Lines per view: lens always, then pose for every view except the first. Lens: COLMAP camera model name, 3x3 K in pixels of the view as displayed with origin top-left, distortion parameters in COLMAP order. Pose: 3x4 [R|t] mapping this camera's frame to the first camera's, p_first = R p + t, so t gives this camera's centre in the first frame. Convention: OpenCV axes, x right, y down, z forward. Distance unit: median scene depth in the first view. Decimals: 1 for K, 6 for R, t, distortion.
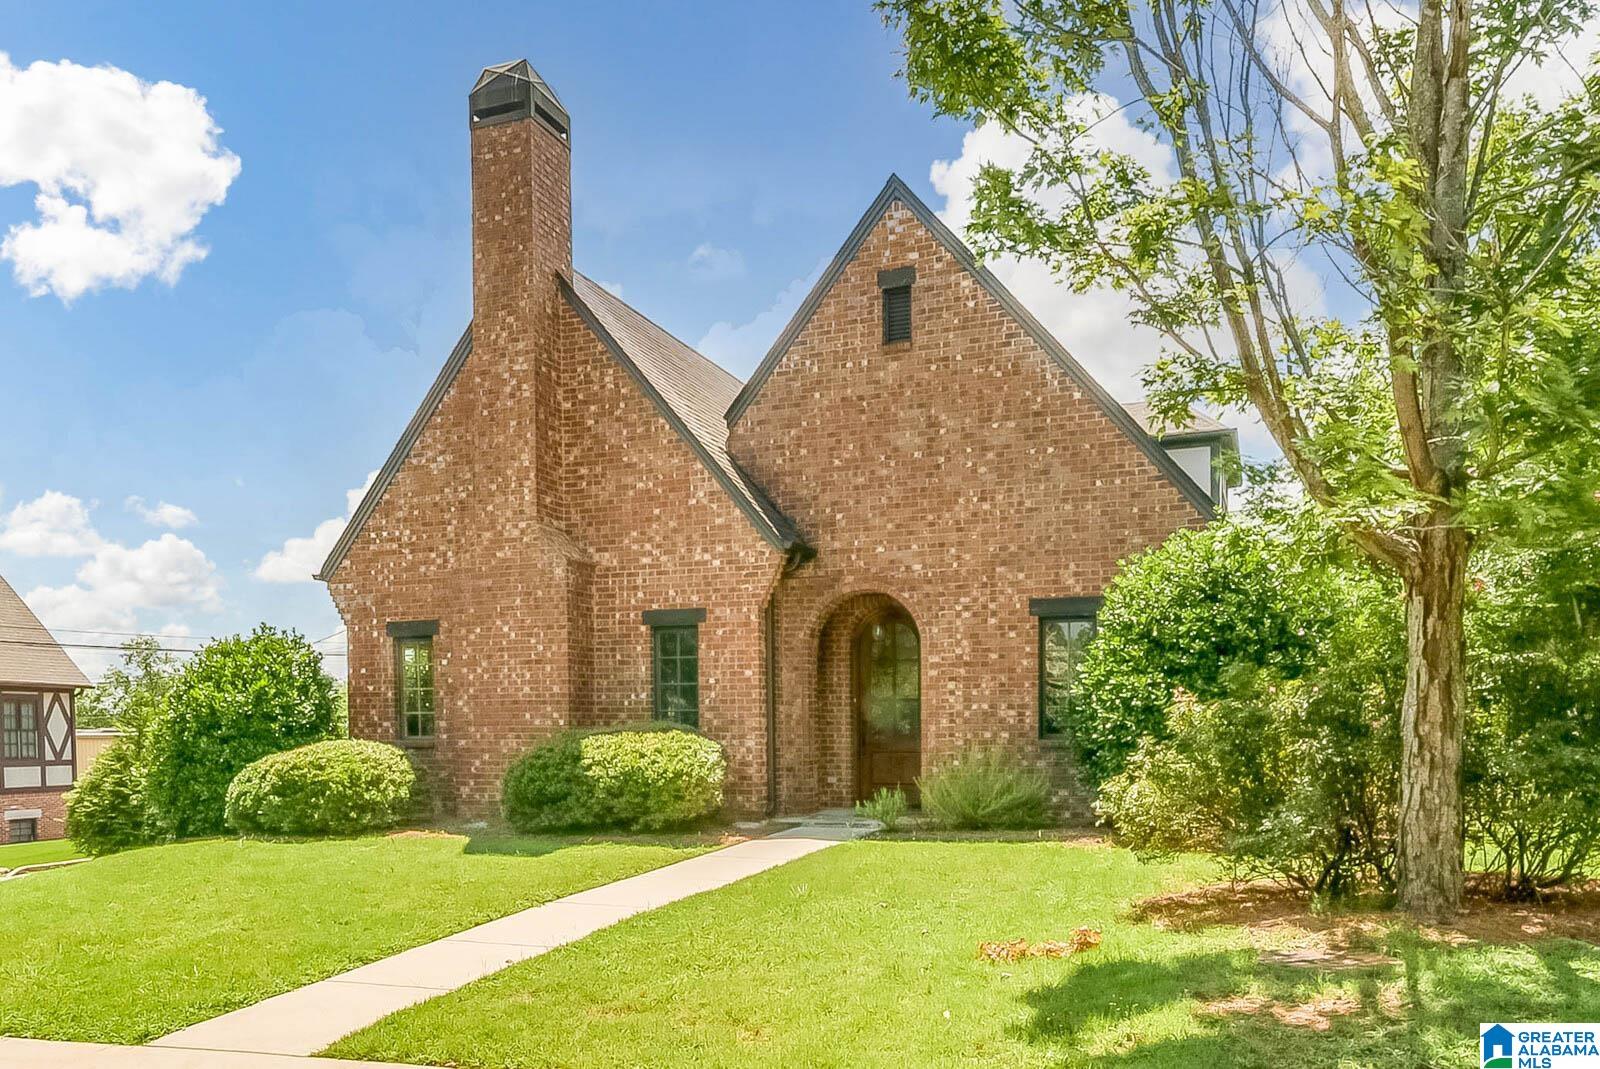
lens RADIAL K [[1190.9, 0, 836.9], [0, 1190.9, 533.9], [0, 0, 1]] dist [-0.000285, -0.000072]
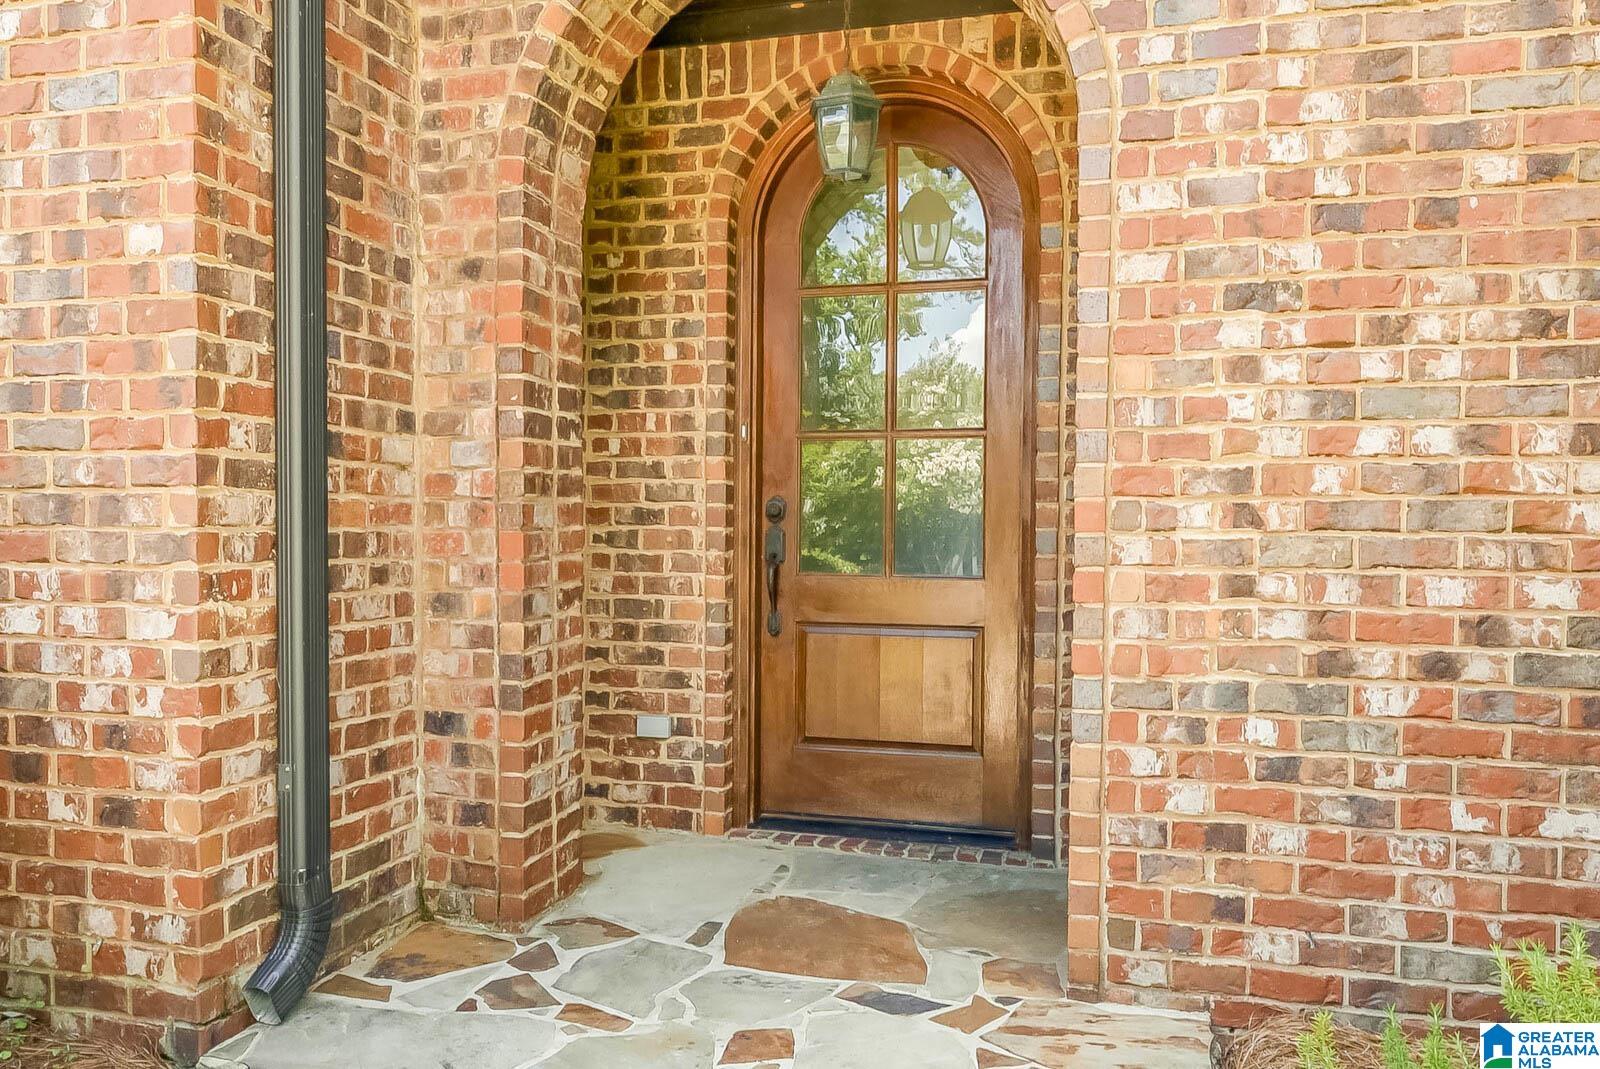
lens RADIAL K [[1172.9, 0, 800.0], [0, 1172.9, 534.5], [0, 0, 1]] dist [-0.001317, -0.000725]
pose [[0.998523, 0.009386, 0.053513, 0.015359], [-0.018734, 0.984038, 0.176972, 0.127268], [-0.050998, -0.177713, 0.982760, 0.811904]]
